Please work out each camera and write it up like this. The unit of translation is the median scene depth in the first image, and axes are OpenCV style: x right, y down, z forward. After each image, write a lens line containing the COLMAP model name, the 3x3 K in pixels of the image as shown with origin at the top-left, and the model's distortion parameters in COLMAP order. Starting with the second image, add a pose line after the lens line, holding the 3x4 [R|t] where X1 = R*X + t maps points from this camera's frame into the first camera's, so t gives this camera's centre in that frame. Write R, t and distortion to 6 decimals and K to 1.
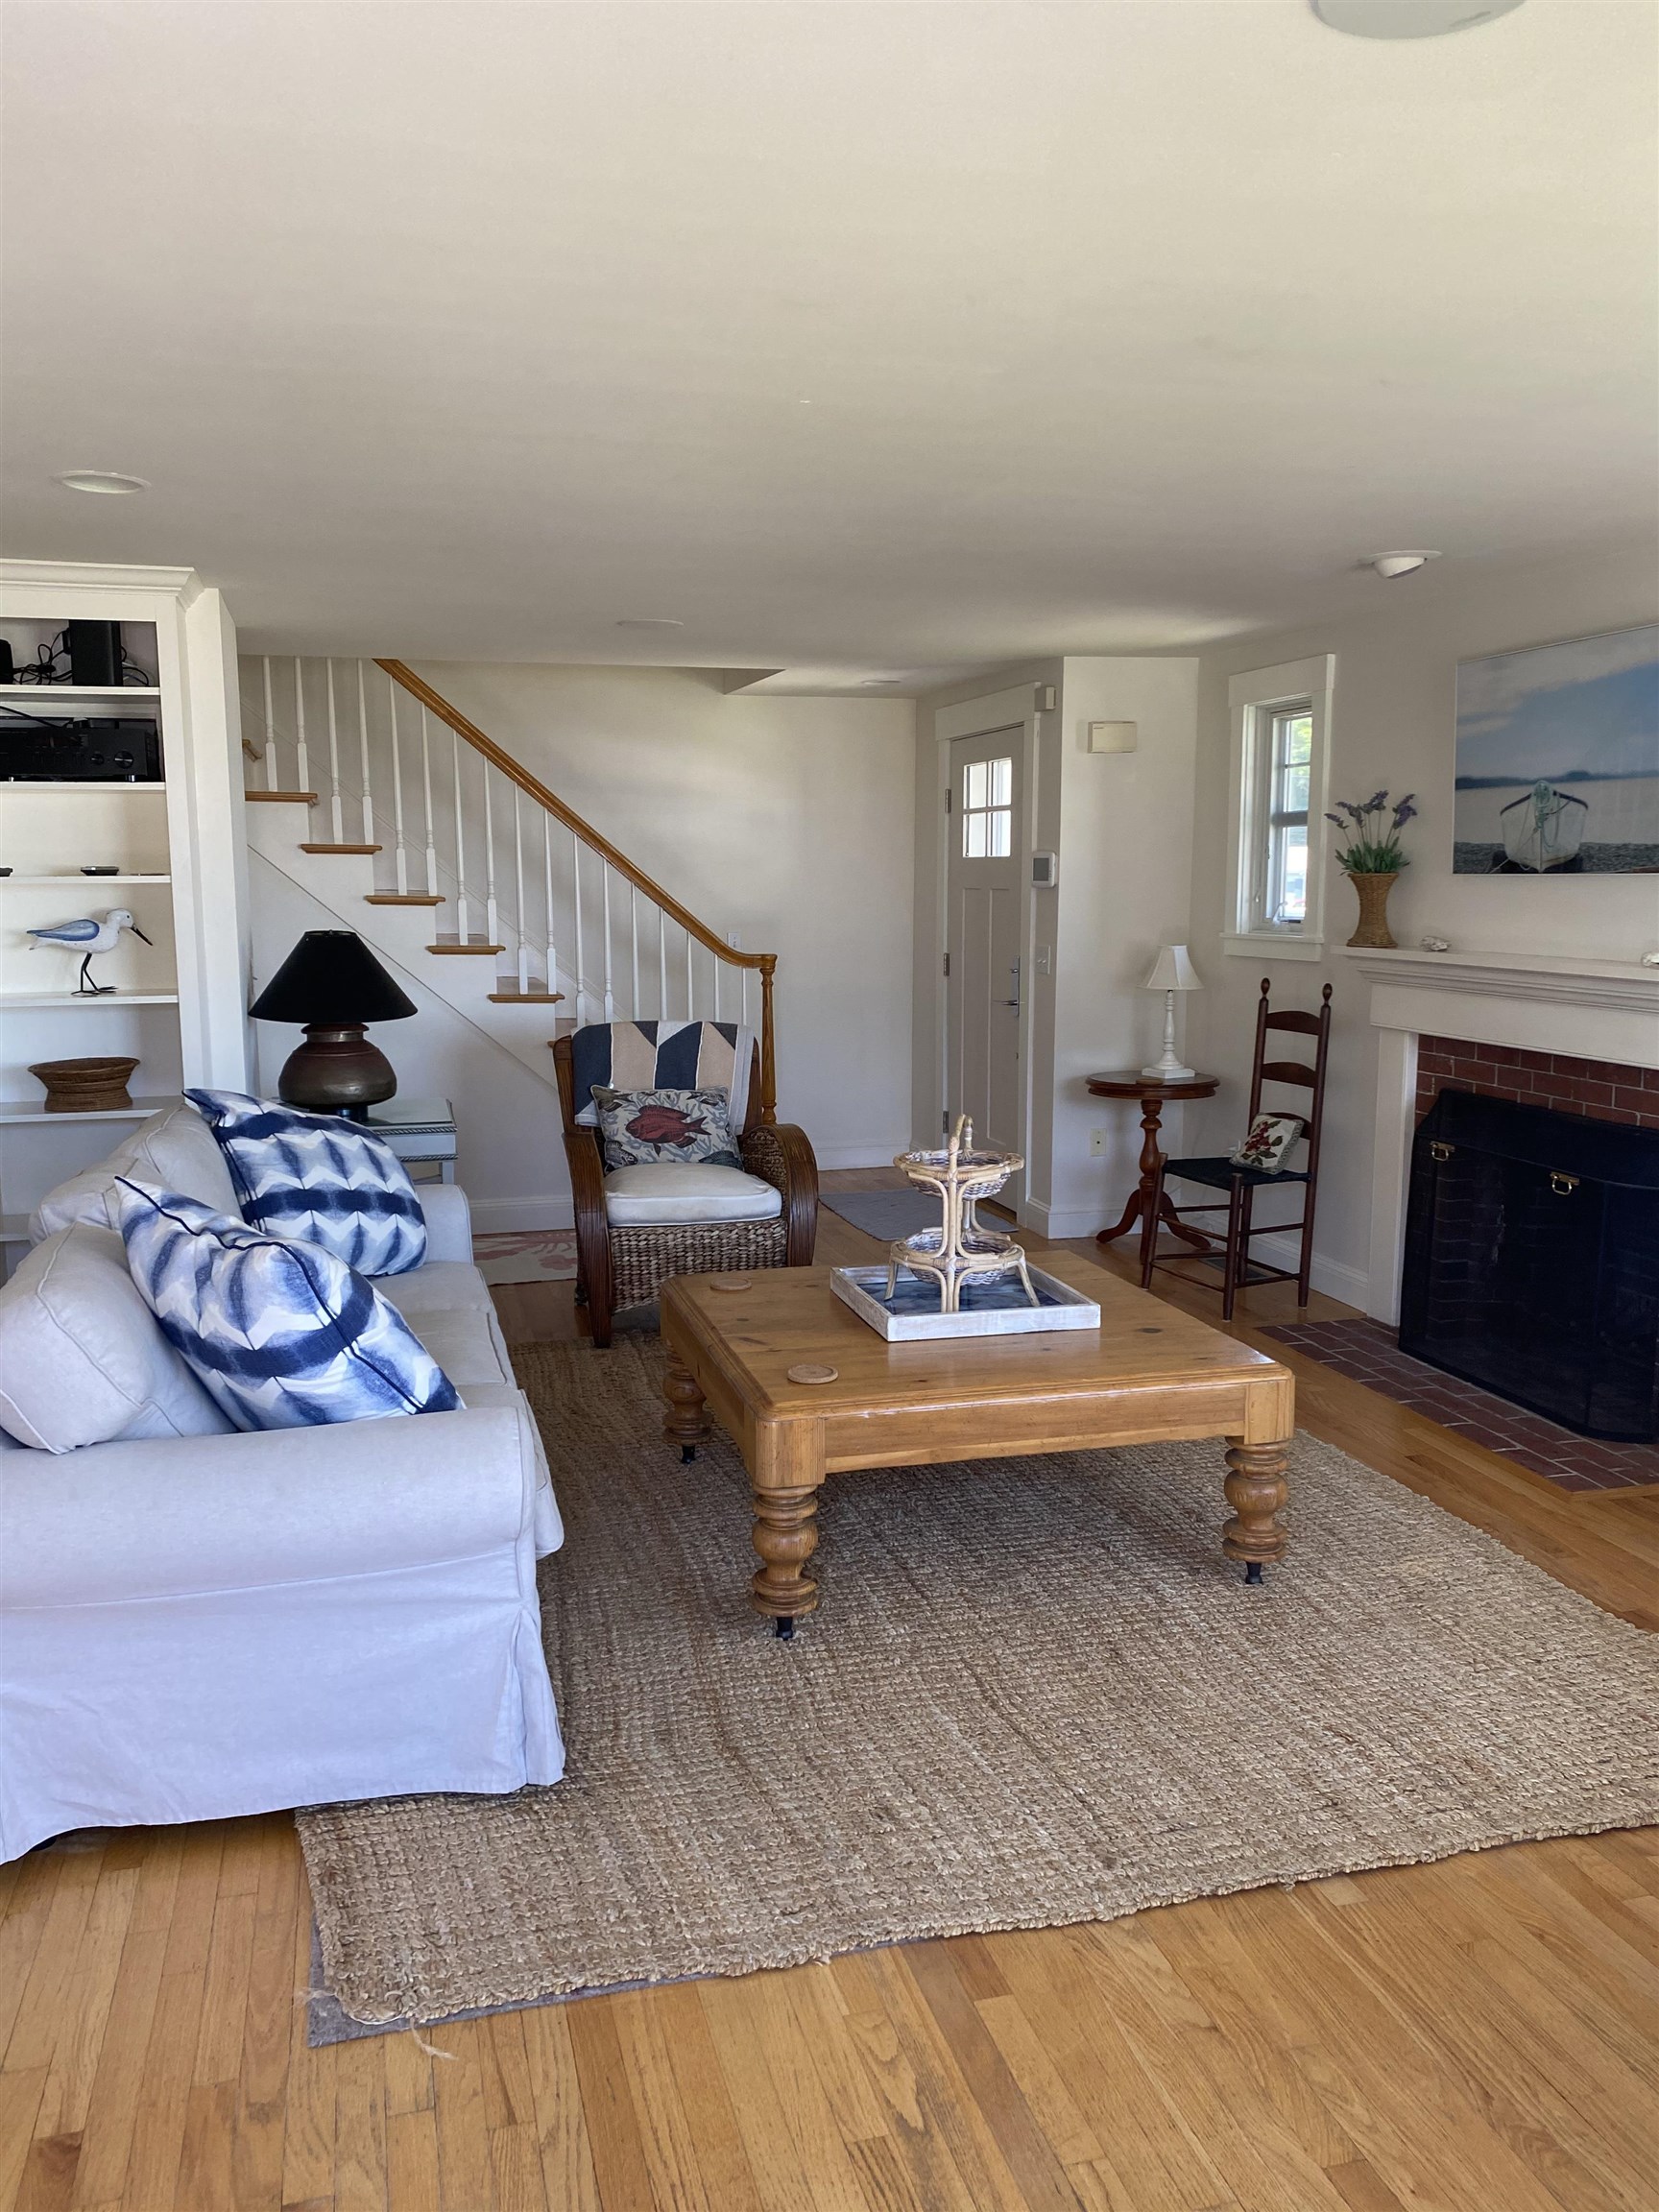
lens RADIAL K [[1695.5, 0, 820.3], [0, 1695.5, 1128.3], [0, 0, 1]] dist [0.028419, -0.023535]
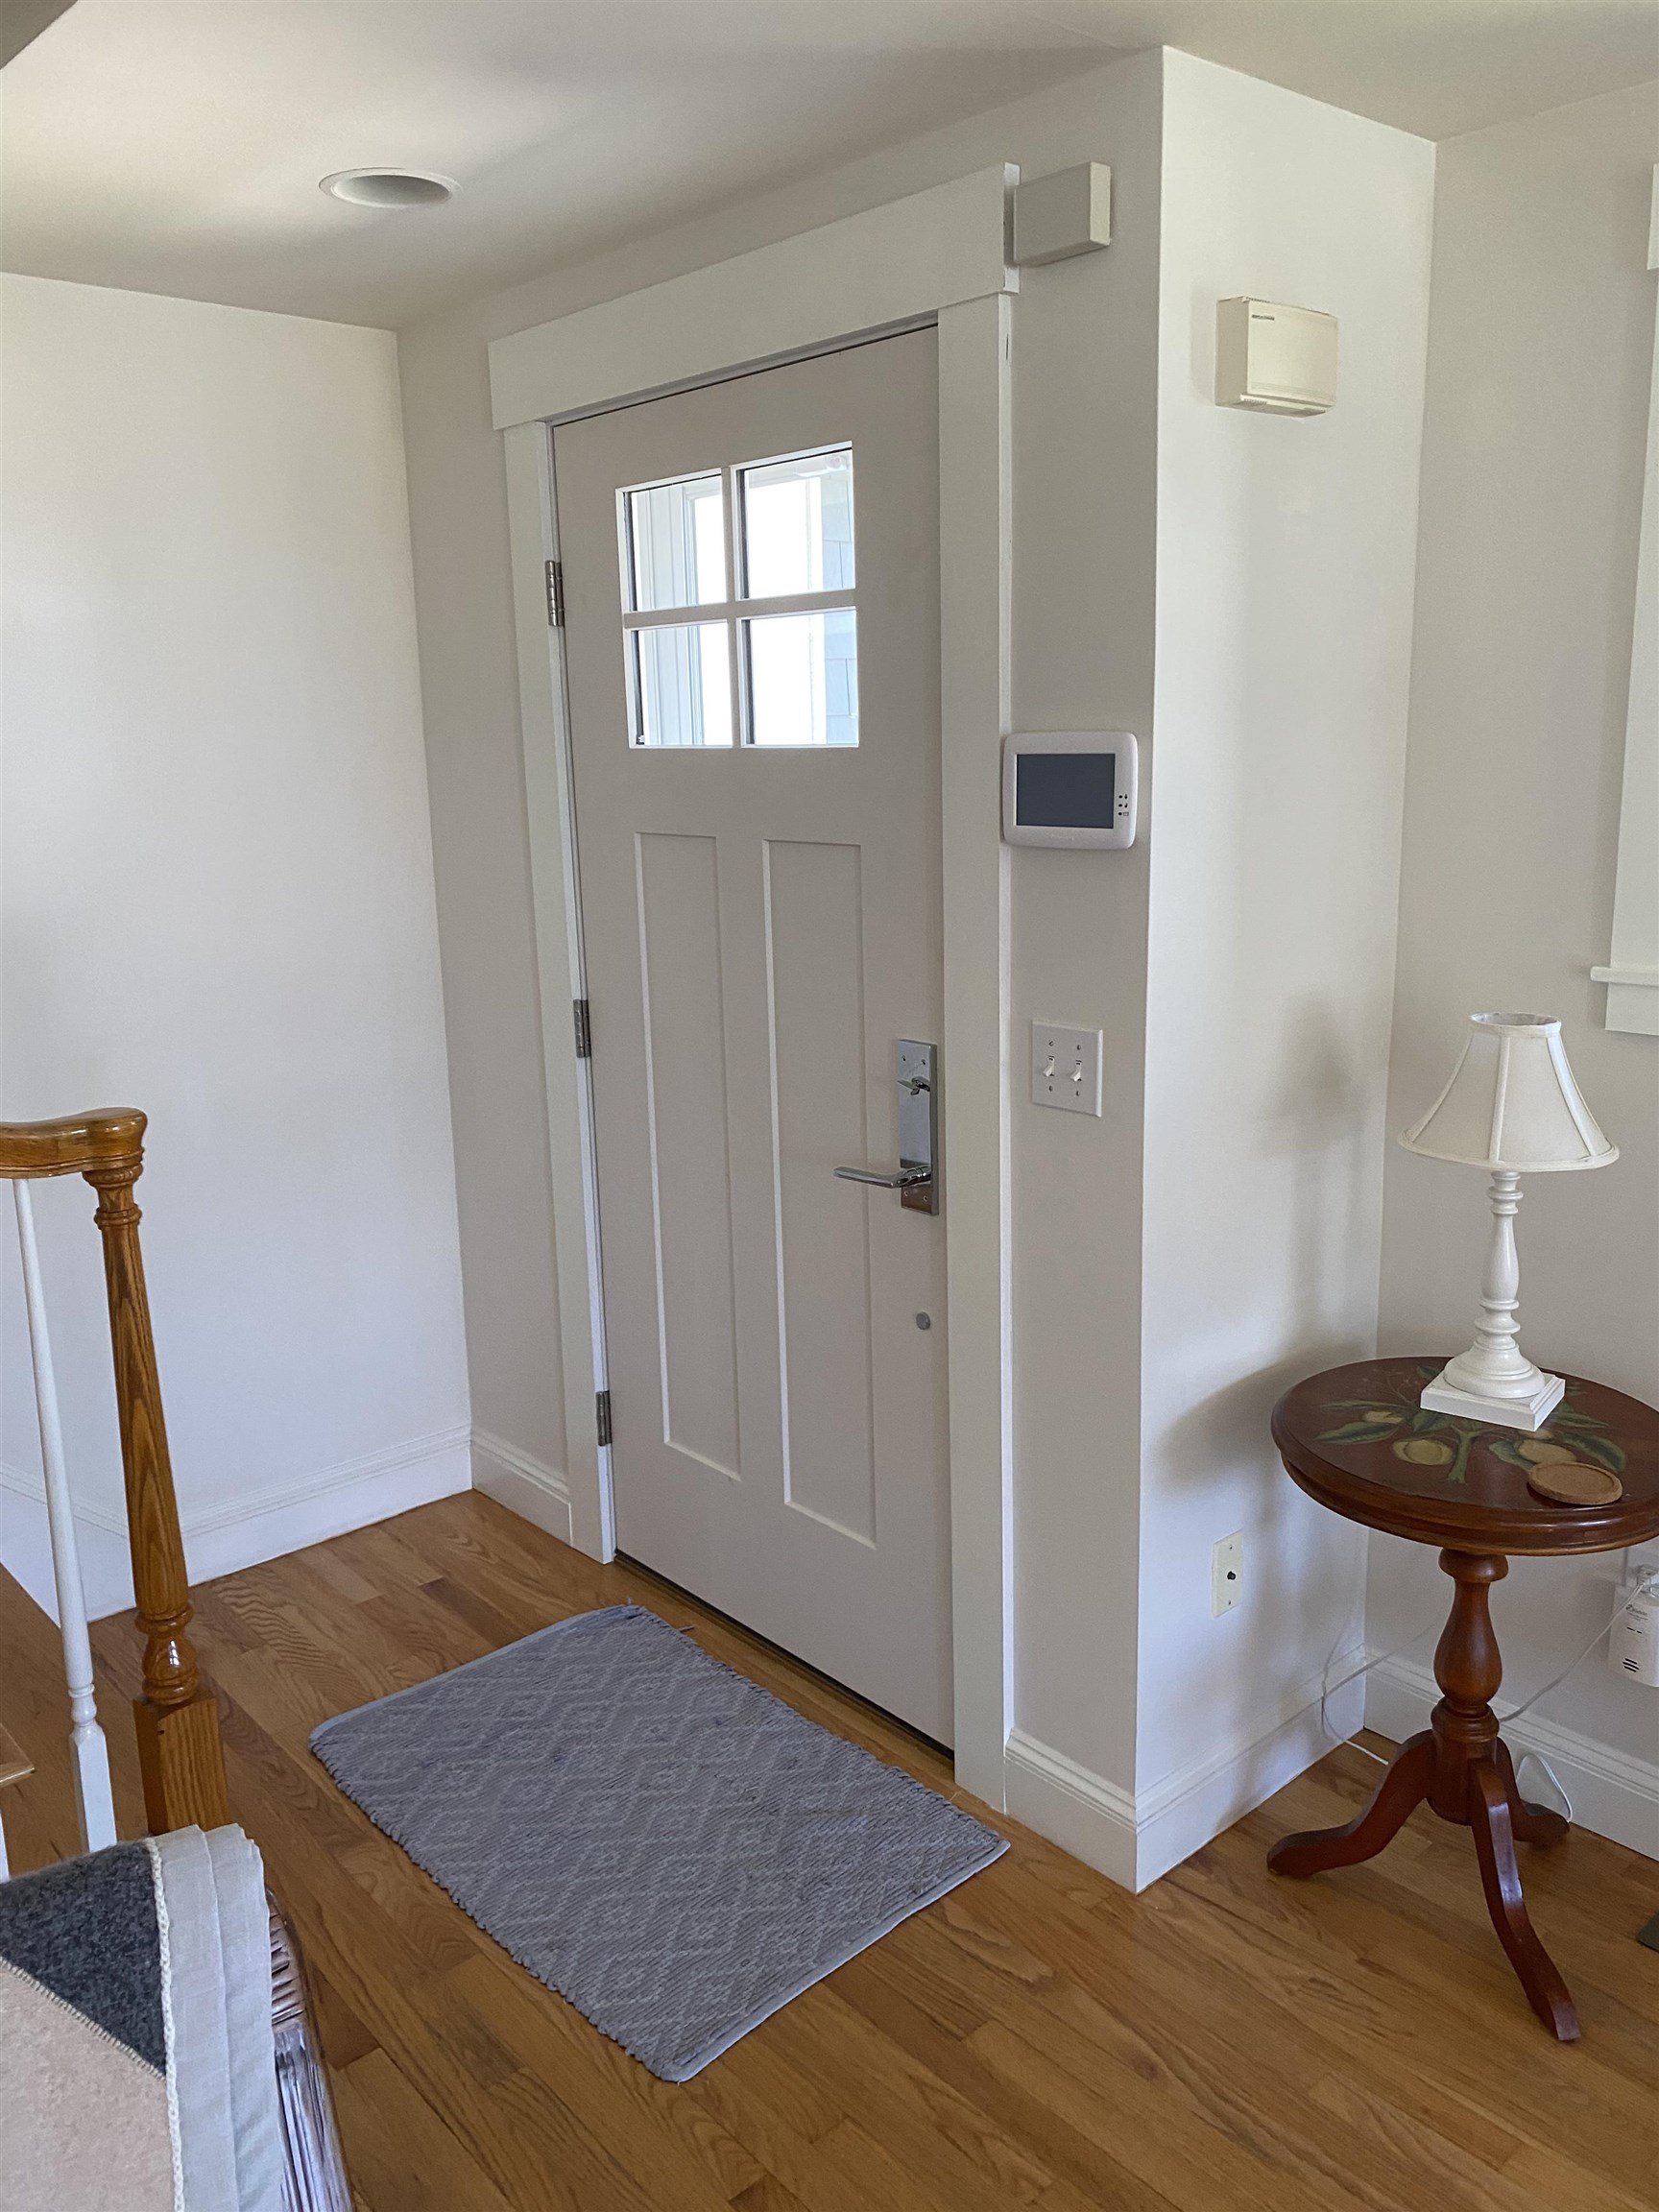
lens RADIAL K [[1708.3, 0, 873.9], [0, 1708.3, 1099.0], [0, 0, 1]] dist [0.033834, -0.002134]
pose [[0.888761, -0.111823, 0.444522, -0.059800], [0.085974, 0.993242, 0.077965, -0.157292], [-0.450236, -0.031075, 0.892369, 0.927787]]
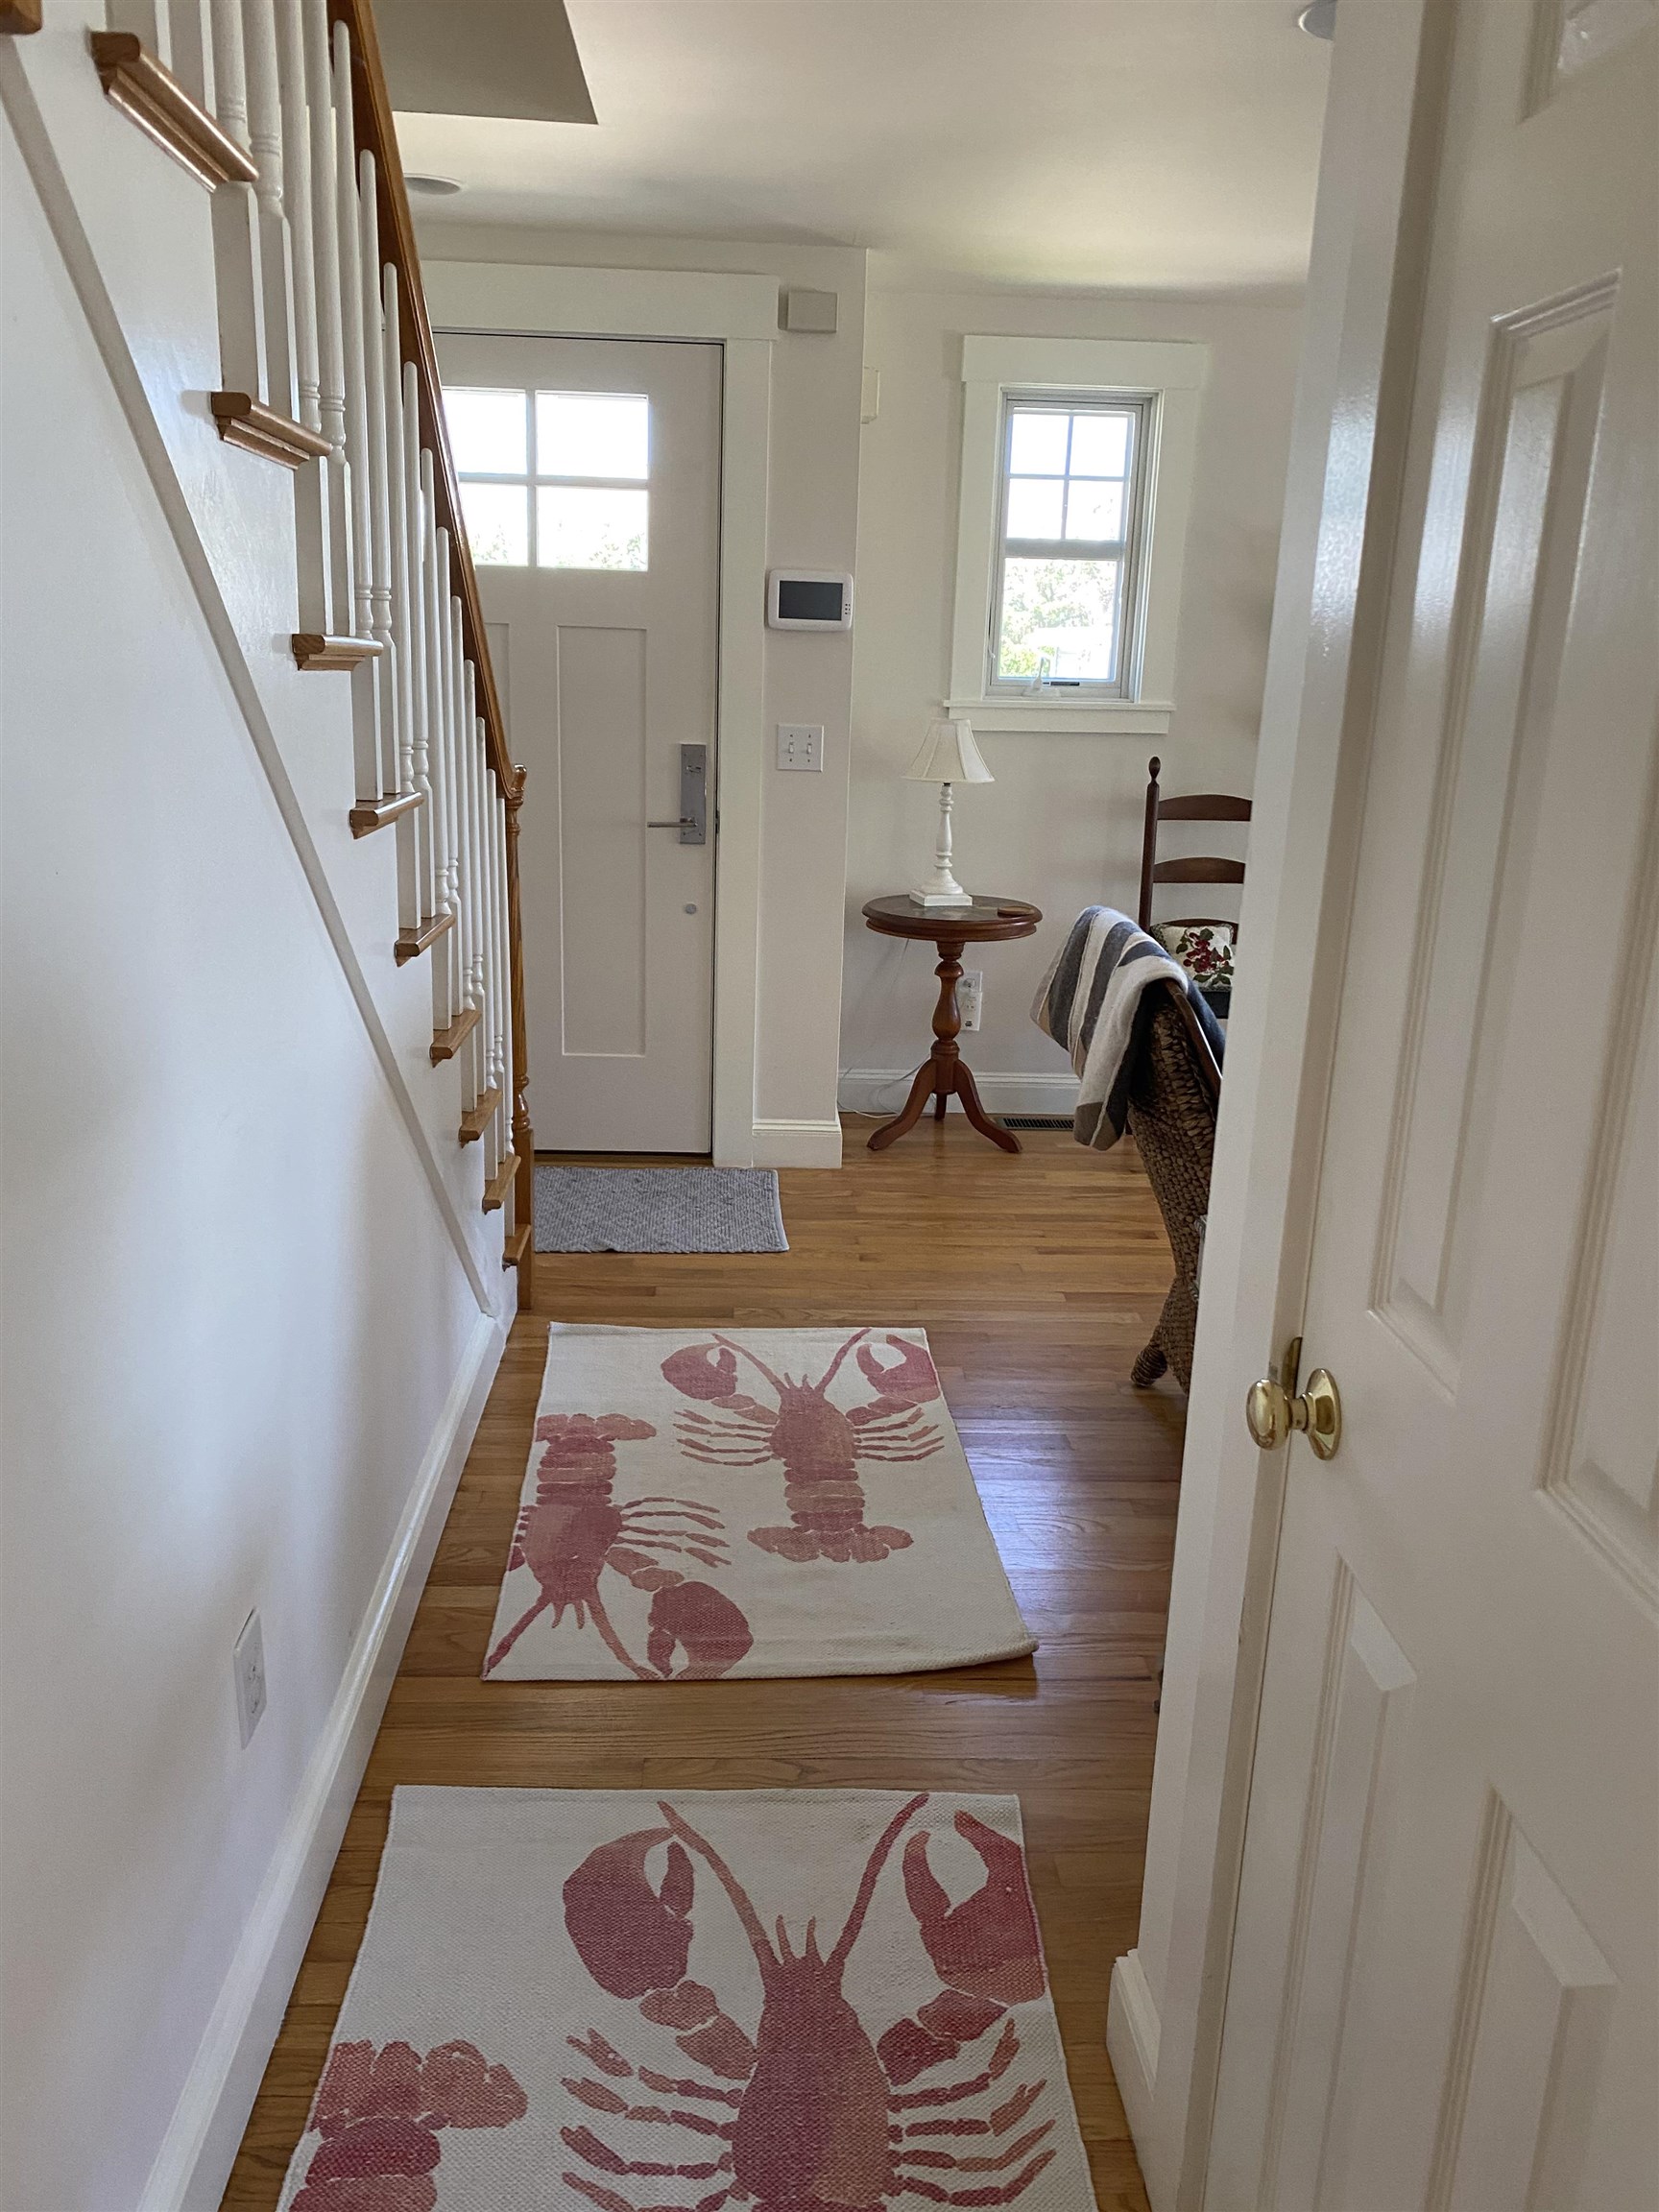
lens RADIAL K [[1817.4, 0, 815.4], [0, 1817.4, 1192.4], [0, 0, 1]] dist [0.000469, -0.007943]
pose [[0.208854, -0.281593, 0.936528, -0.711709], [0.114128, 0.958122, 0.262635, -0.151477], [-0.971264, 0.052032, 0.232246, 1.081320]]
